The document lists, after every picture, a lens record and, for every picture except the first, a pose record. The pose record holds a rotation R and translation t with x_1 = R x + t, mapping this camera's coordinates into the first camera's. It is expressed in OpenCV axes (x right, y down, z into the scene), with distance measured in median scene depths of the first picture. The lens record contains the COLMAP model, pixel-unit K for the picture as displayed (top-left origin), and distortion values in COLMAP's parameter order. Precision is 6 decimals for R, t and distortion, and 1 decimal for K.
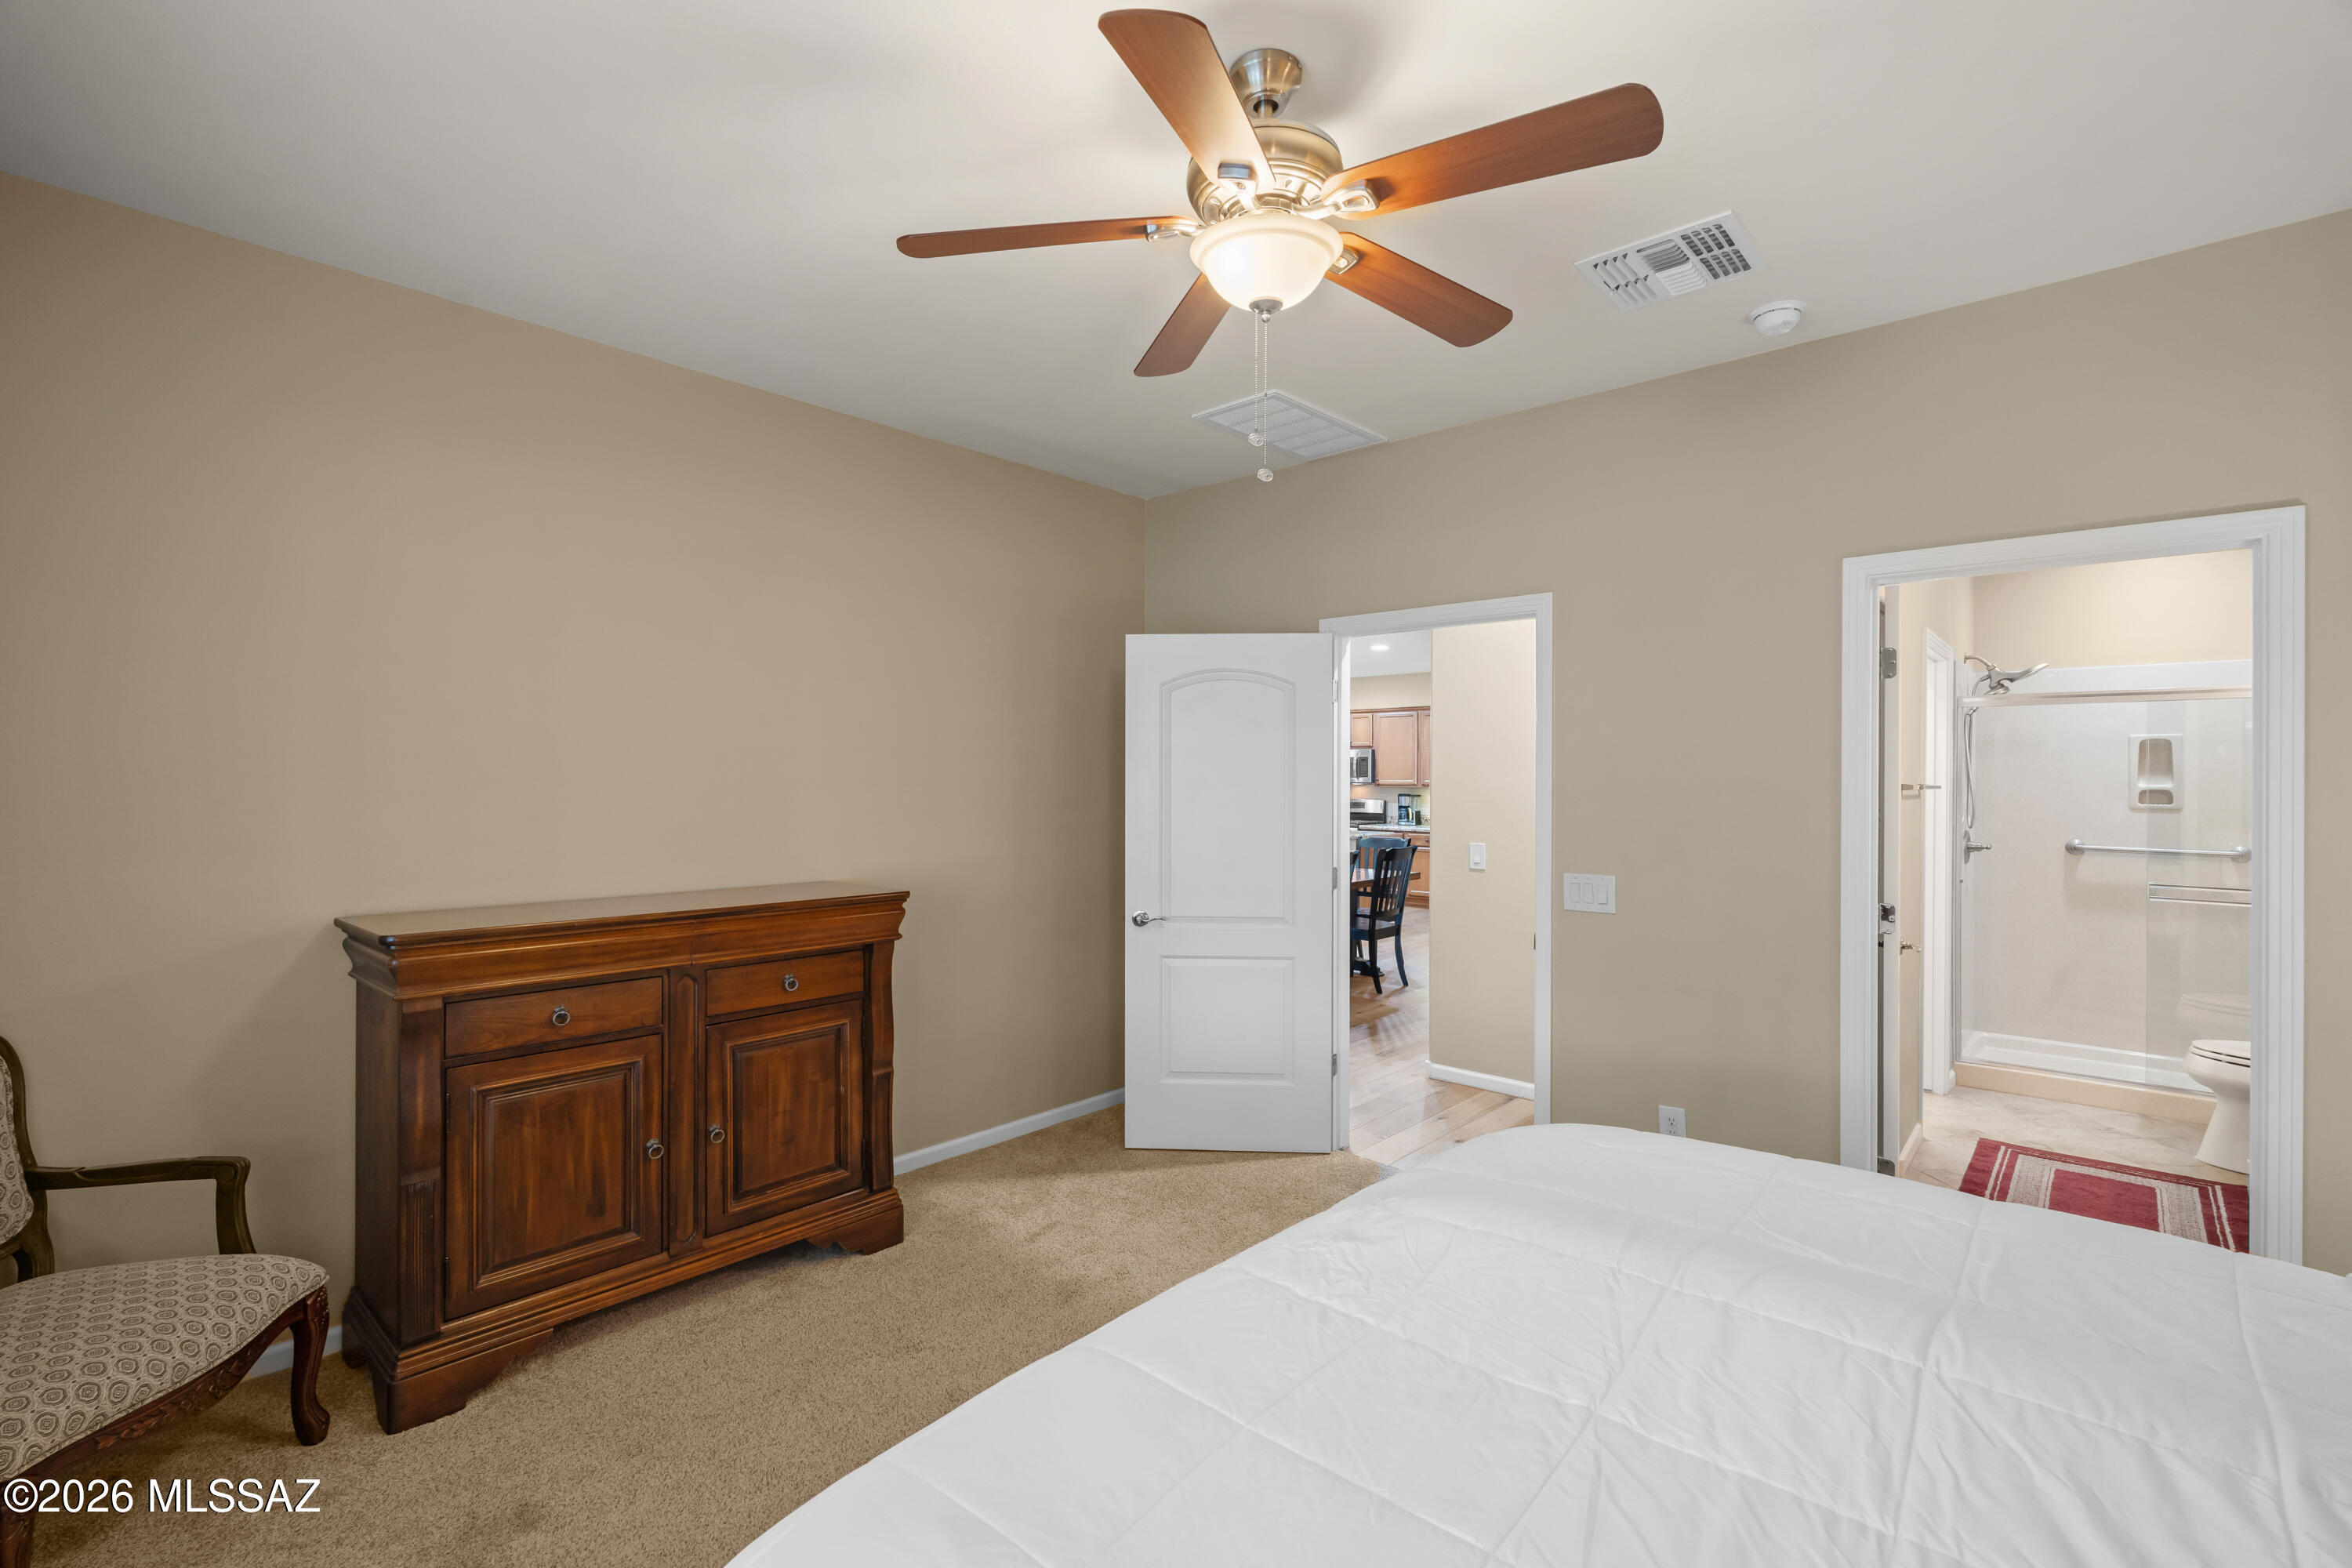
lens RADIAL K [[1052.5, 0, 1186.8], [0, 1052.5, 775.9], [0, 0, 1]] dist [-0.003956, 0.000097]
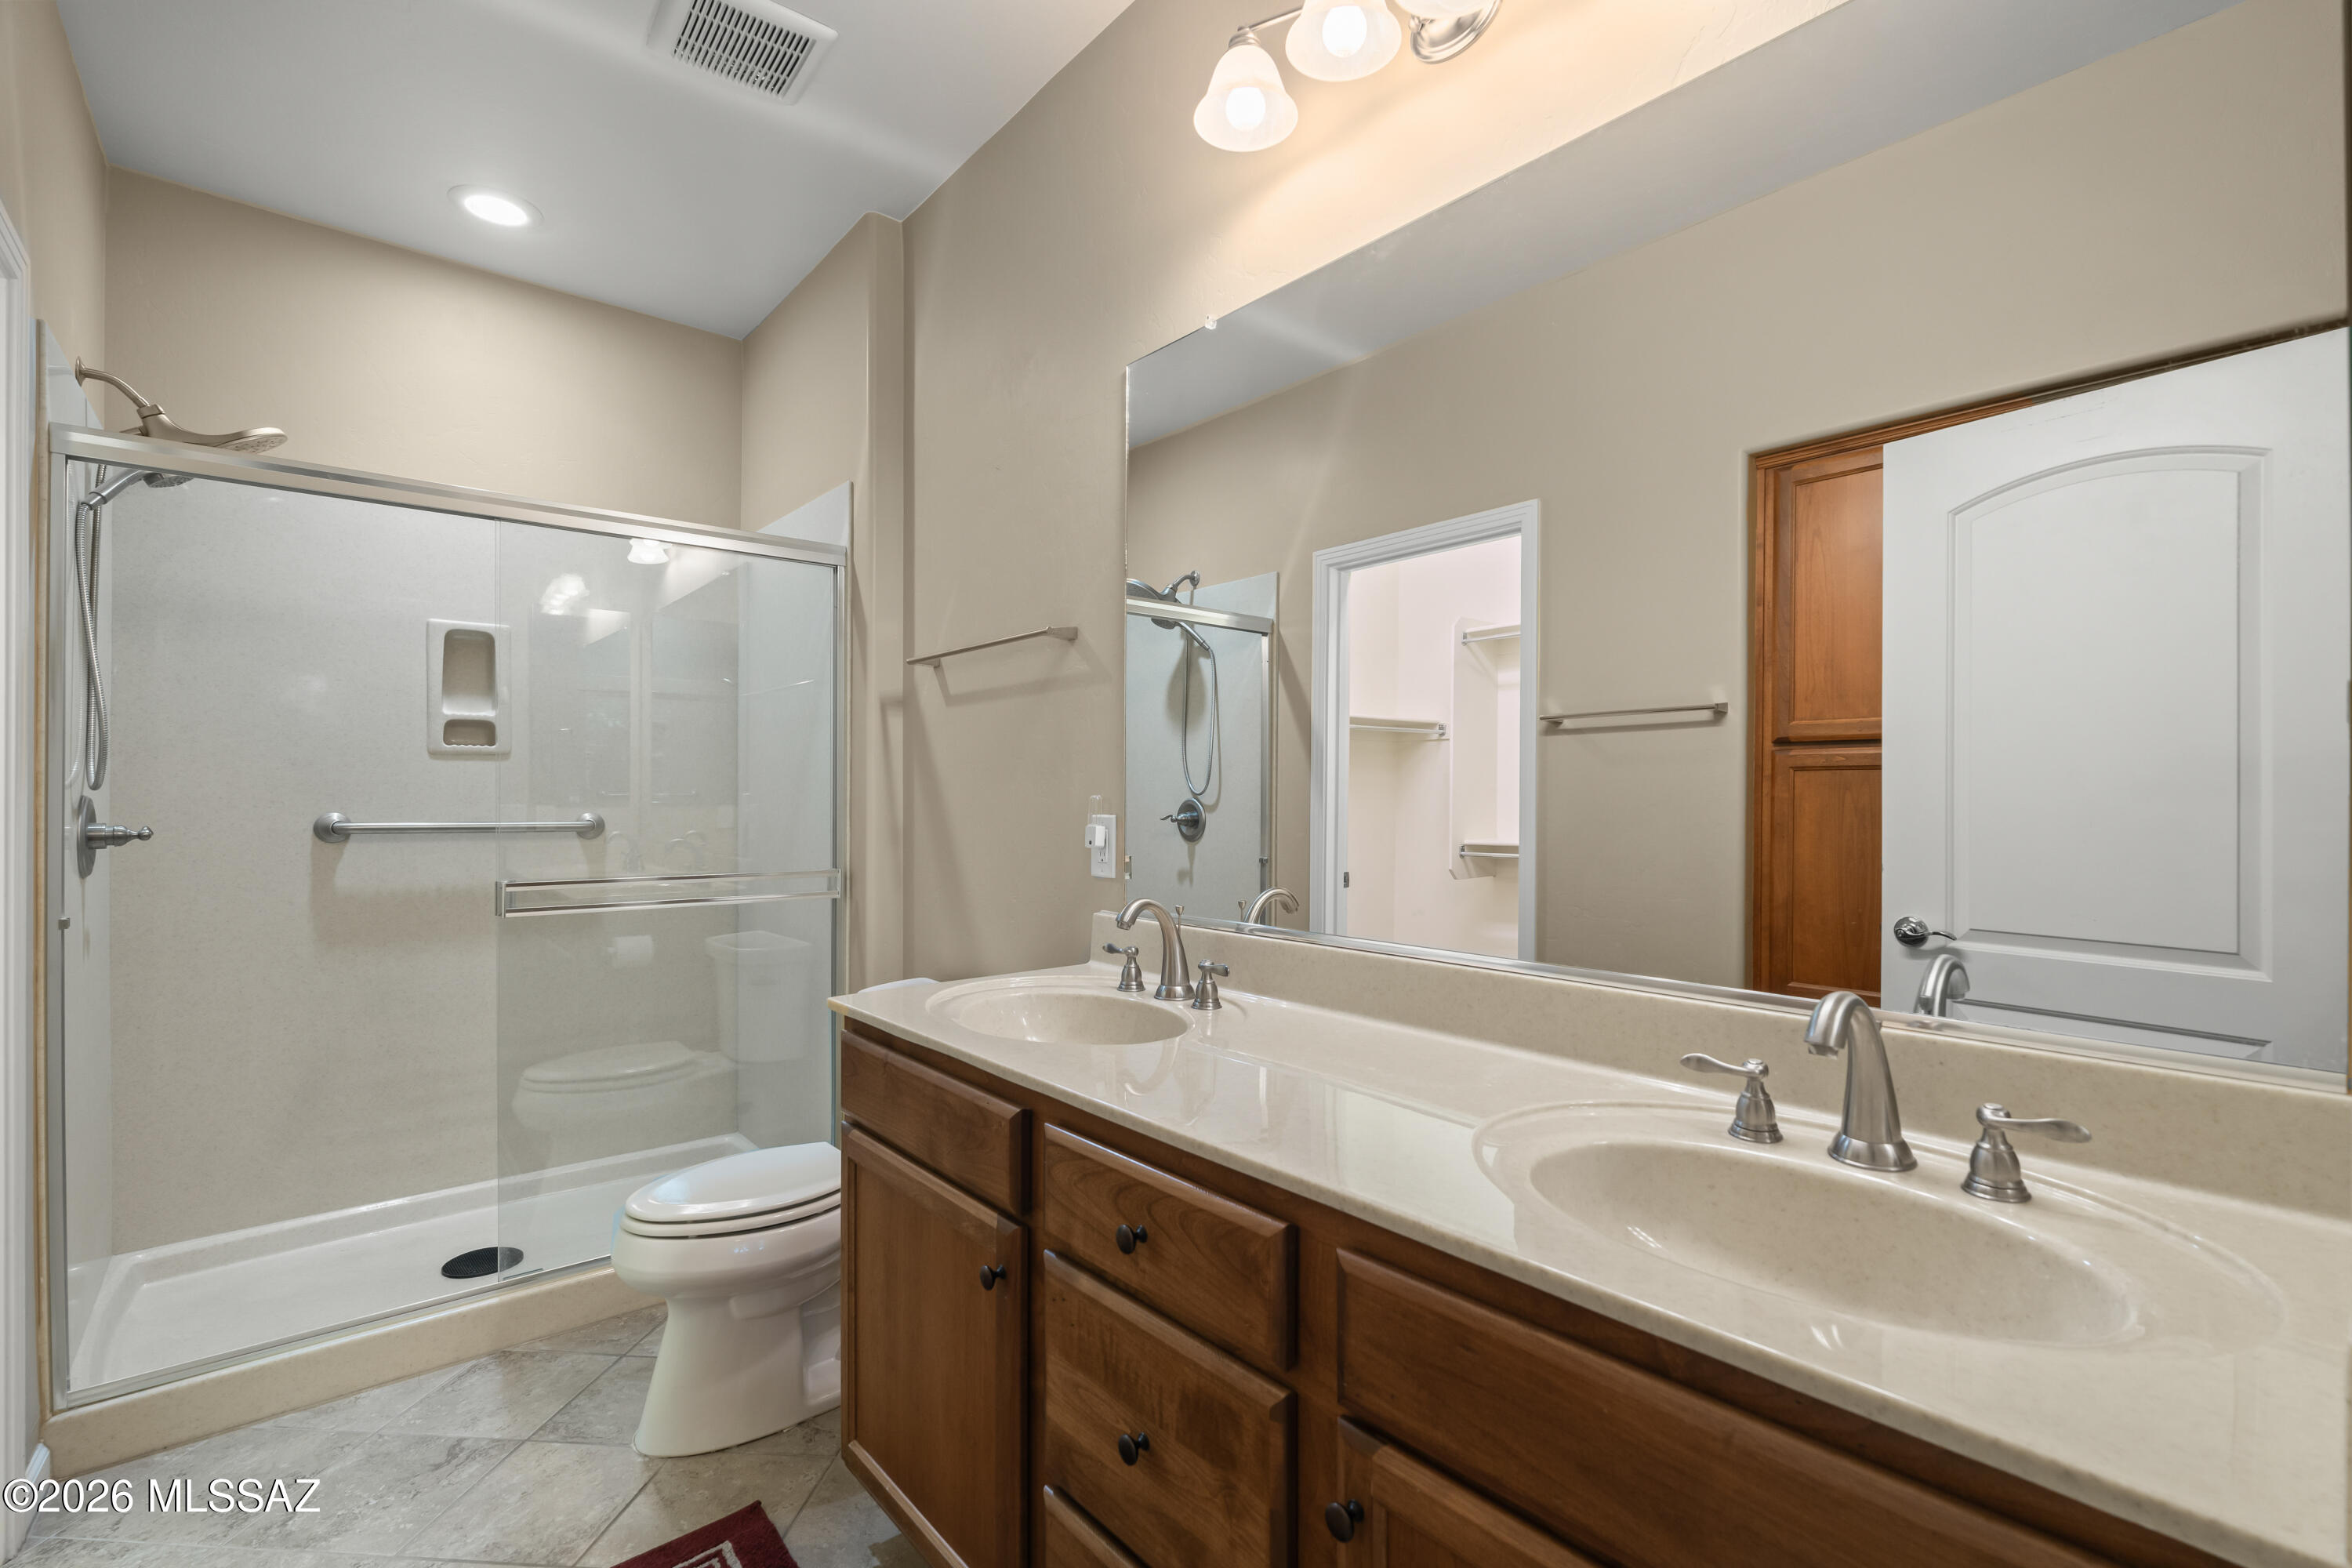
lens RADIAL K [[1052.5, 0, 1169.0], [0, 1052.5, 788.6], [0, 0, 1]] dist [-0.003956, 0.000097]
pose [[0.138601, -0.004364, 0.990339, 0.410052], [-0.001905, 0.999987, 0.004673, 0.047111], [-0.990346, -0.002534, 0.138591, 0.543125]]
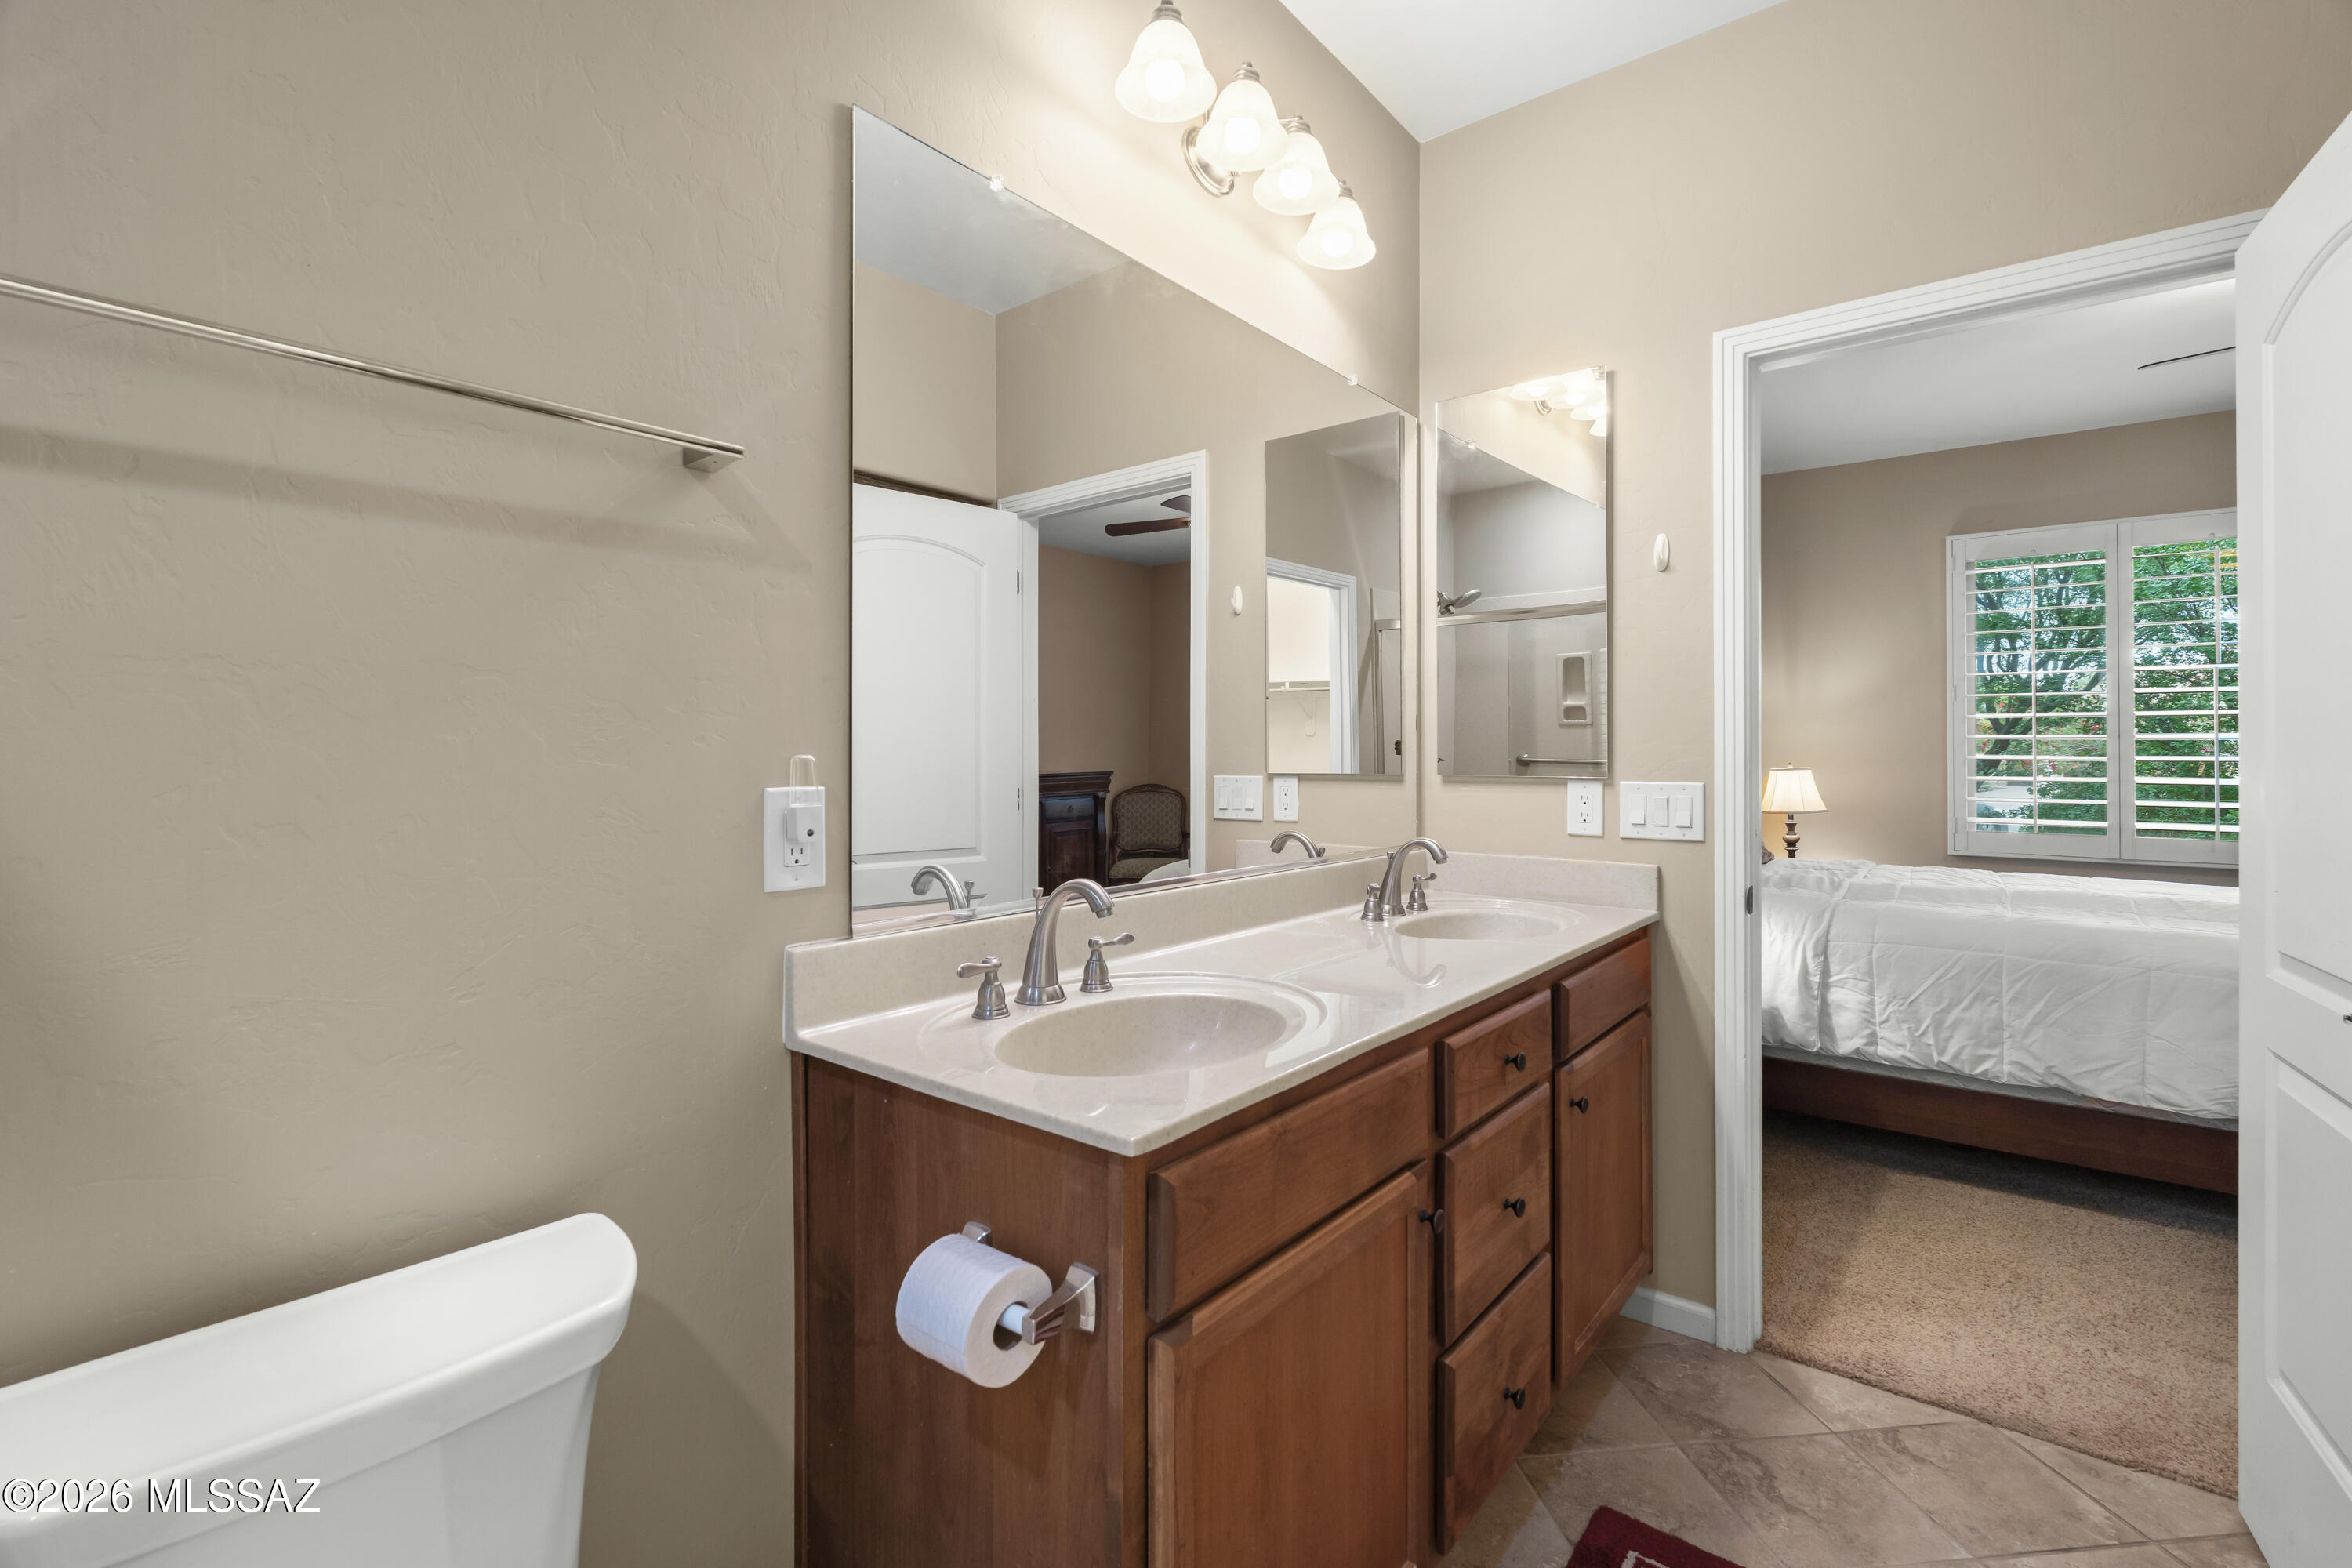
lens RADIAL K [[1052.5, 0, 1156.8], [0, 1052.5, 770.0], [0, 0, 1]] dist [-0.003956, 0.000097]
pose [[-0.999082, 0.000464, -0.042829, 1.070091], [0.000389, 0.999998, 0.001753, 0.062499], [0.042830, 0.001734, -0.999081, 1.220586]]
